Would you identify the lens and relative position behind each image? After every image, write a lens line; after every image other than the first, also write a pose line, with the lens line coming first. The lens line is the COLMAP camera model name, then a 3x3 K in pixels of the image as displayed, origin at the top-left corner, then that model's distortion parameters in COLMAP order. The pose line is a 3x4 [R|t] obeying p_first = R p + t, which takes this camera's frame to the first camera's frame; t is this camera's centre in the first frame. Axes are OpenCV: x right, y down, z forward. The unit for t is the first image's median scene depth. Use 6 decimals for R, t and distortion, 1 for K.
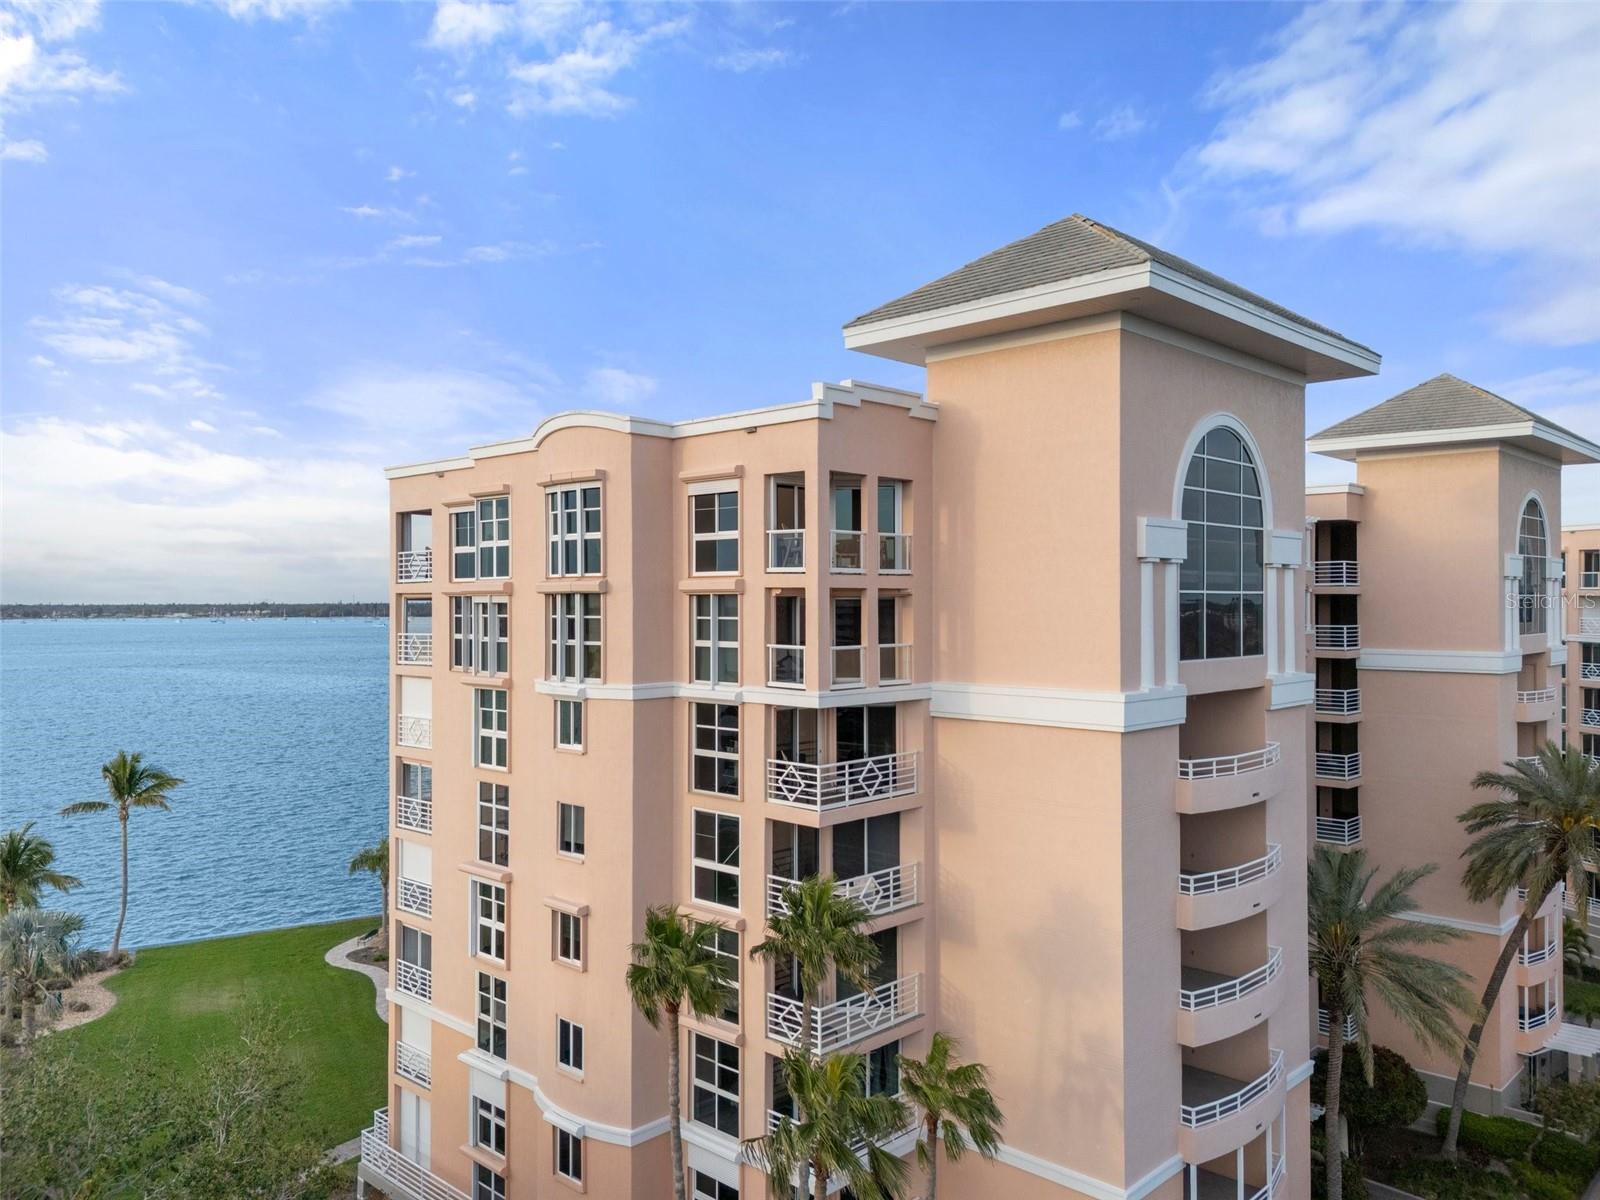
lens RADIAL K [[1178.0, 0, 800.0], [0, 1178.0, 600.0], [0, 0, 1]] dist [0.119766, -0.154728]
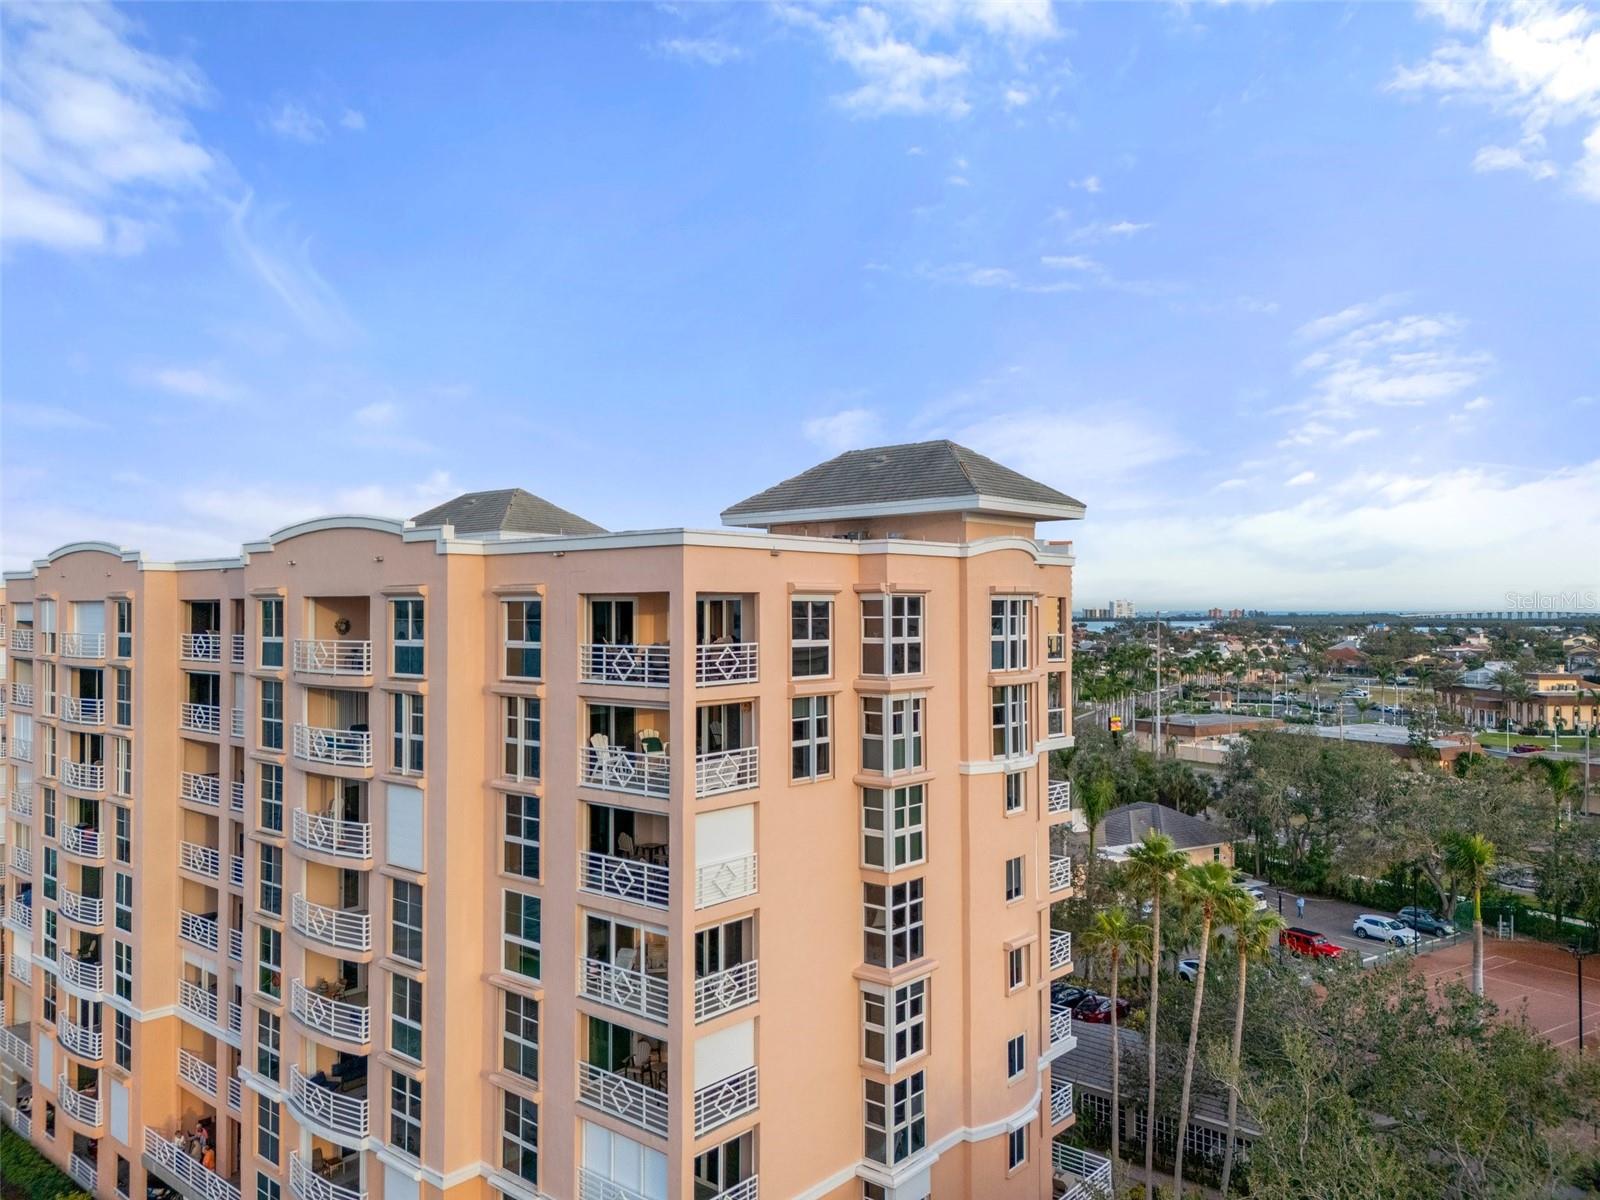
lens RADIAL K [[1178.0, 0, 800.0], [0, 1178.0, 600.0], [0, 0, 1]] dist [0.119766, -0.154728]
pose [[-0.049002, 0.010624, 0.998742, -1.427548], [-0.002347, 0.999939, -0.010752, -0.080568], [-0.998796, -0.002871, -0.048974, 1.302094]]
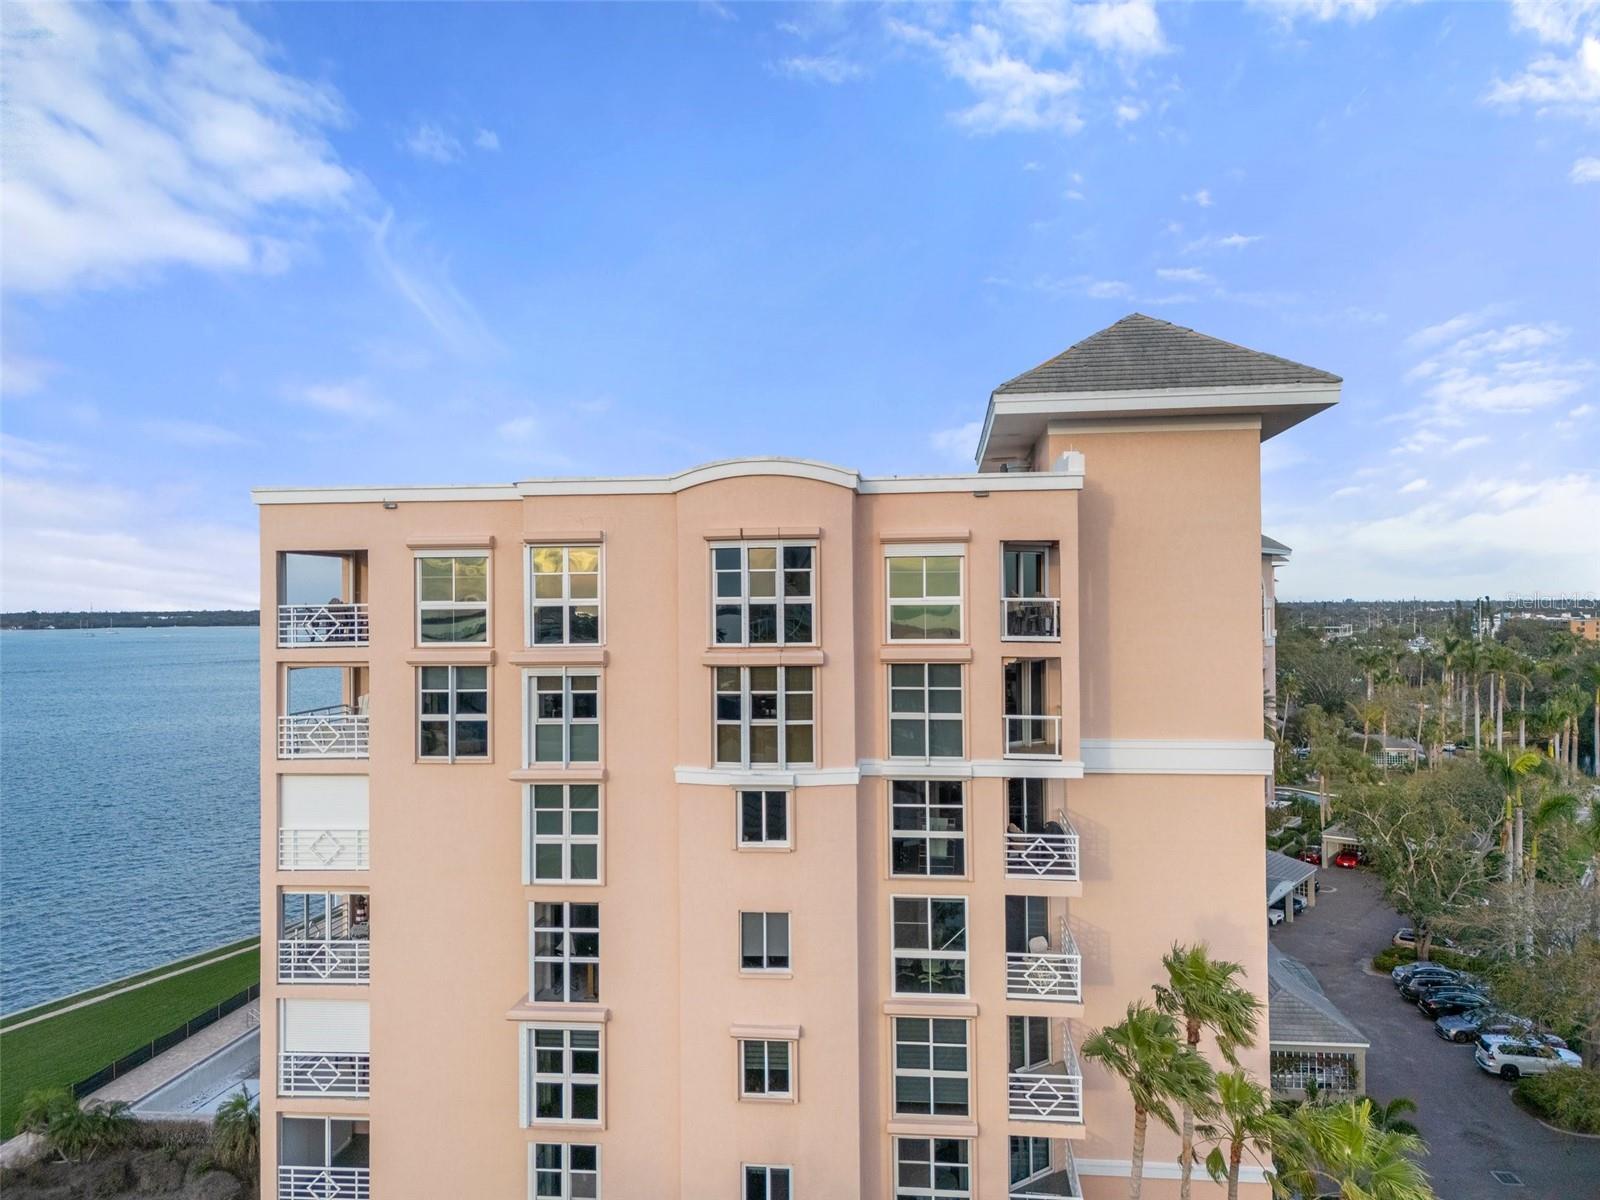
lens RADIAL K [[1178.0, 0, 800.0], [0, 1178.0, 600.0], [0, 0, 1]] dist [0.119766, -0.154728]
pose [[0.801107, -0.001310, 0.598520, -0.699377], [0.006828, 0.999953, -0.006951, -0.048555], [-0.598482, 0.009655, 0.801078, 0.297488]]
